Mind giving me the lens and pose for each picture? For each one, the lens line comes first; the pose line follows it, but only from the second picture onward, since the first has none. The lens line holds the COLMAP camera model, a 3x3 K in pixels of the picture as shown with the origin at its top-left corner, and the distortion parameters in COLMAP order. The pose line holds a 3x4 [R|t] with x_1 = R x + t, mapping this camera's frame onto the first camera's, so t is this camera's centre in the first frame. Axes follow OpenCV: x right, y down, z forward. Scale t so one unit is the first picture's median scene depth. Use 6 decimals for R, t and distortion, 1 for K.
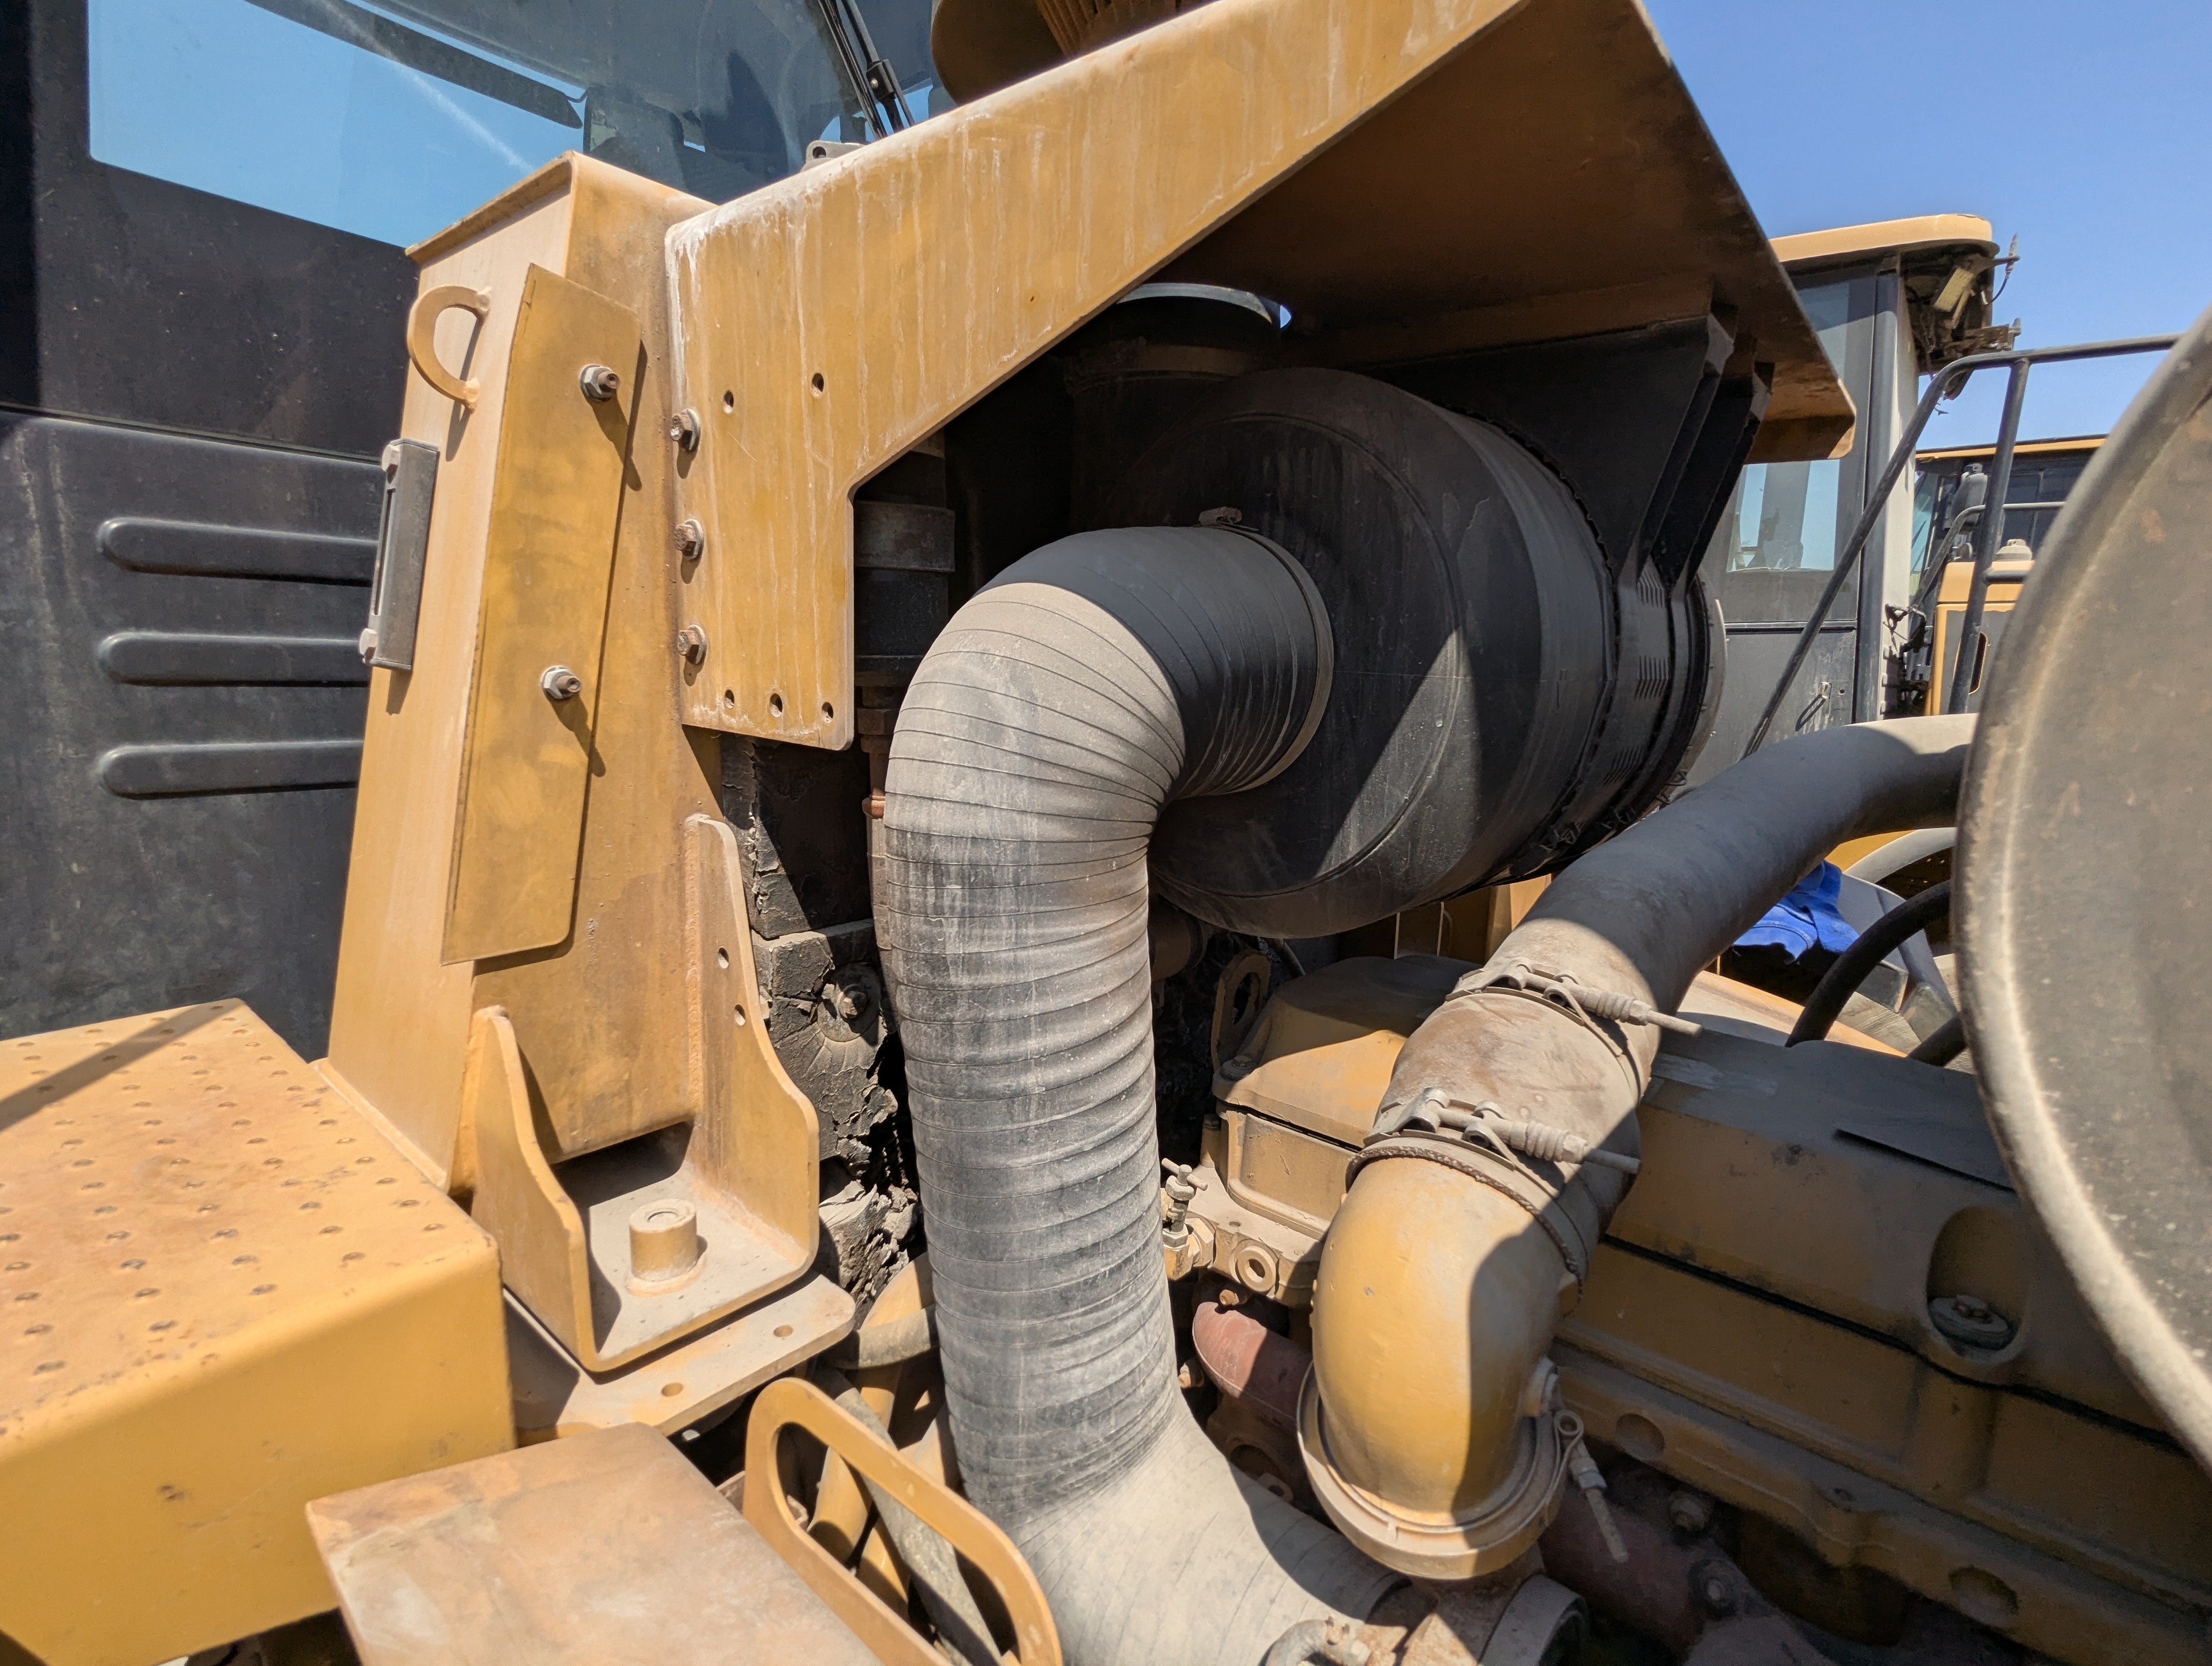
lens RADIAL K [[1048.2, 0, 1105.1], [0, 1048.2, 832.1], [0, 0, 1]] dist [-0.001948, 0.001584]
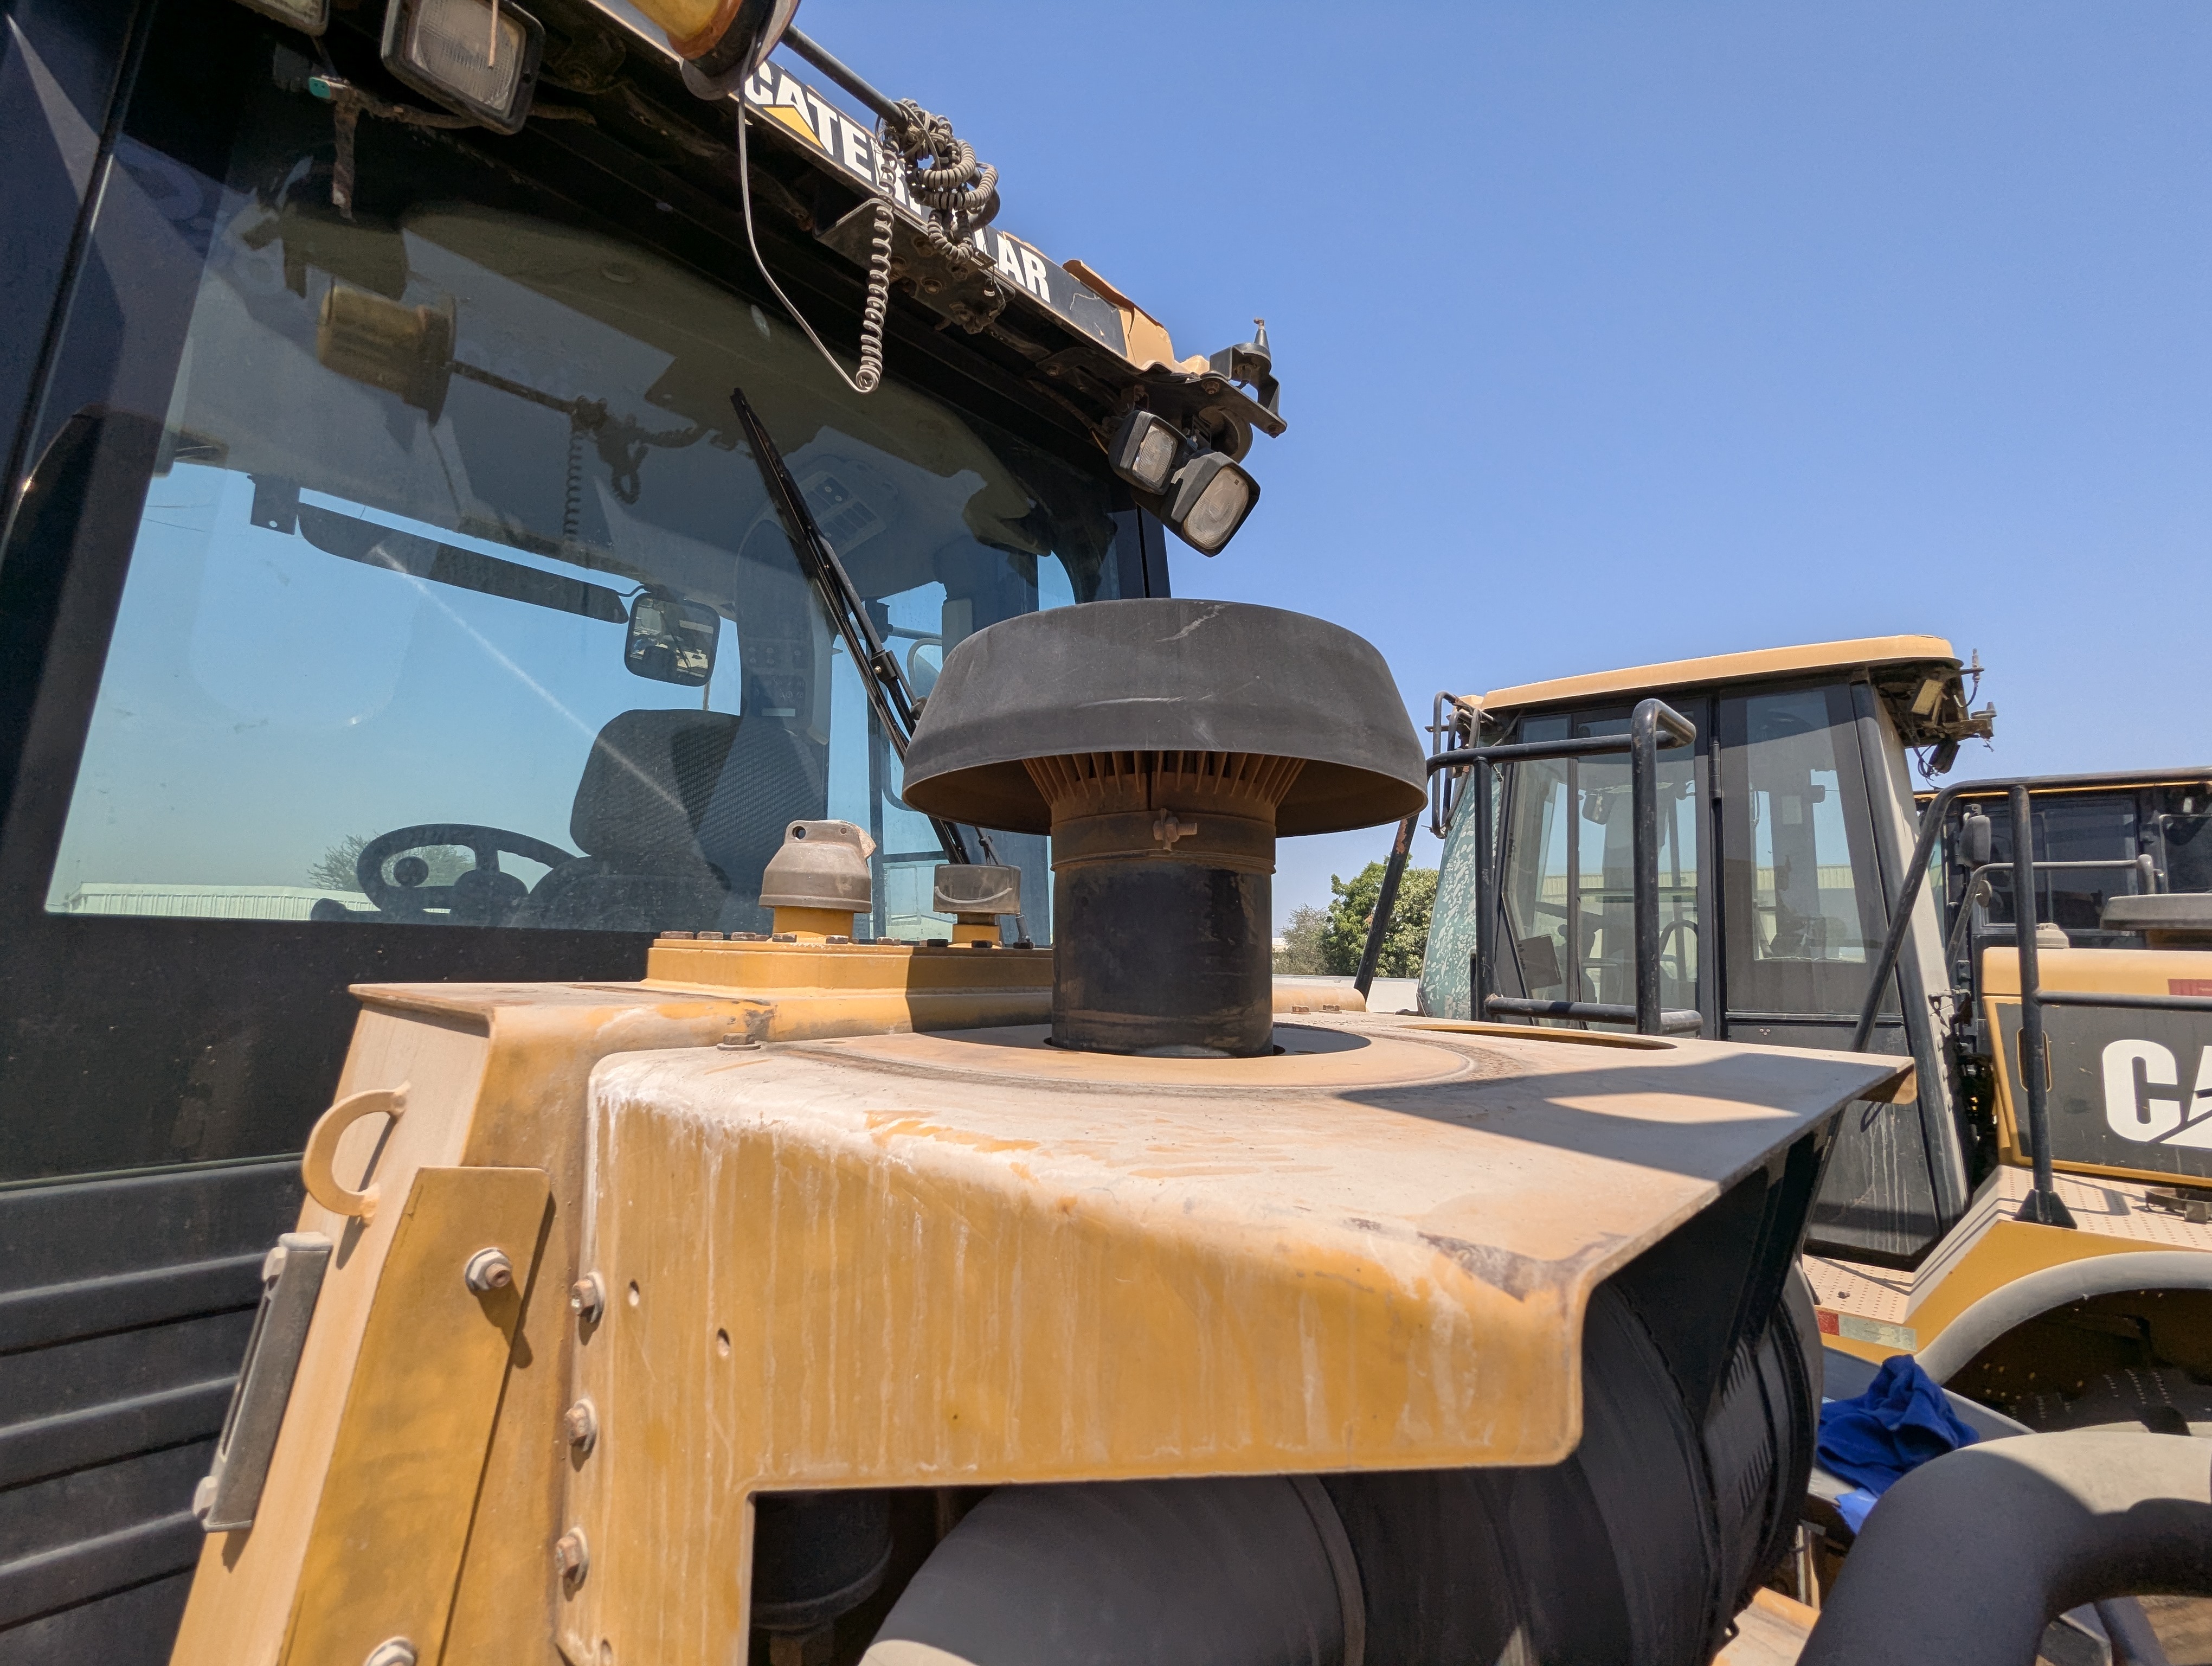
lens RADIAL K [[1048.2, 0, 1107.2], [0, 1048.2, 841.8], [0, 0, 1]] dist [-0.001948, 0.001584]
pose [[0.999597, -0.021688, -0.018315, 0.054629], [0.015921, 0.962494, -0.270835, -0.547796], [0.023502, 0.270434, 0.962452, 0.084158]]
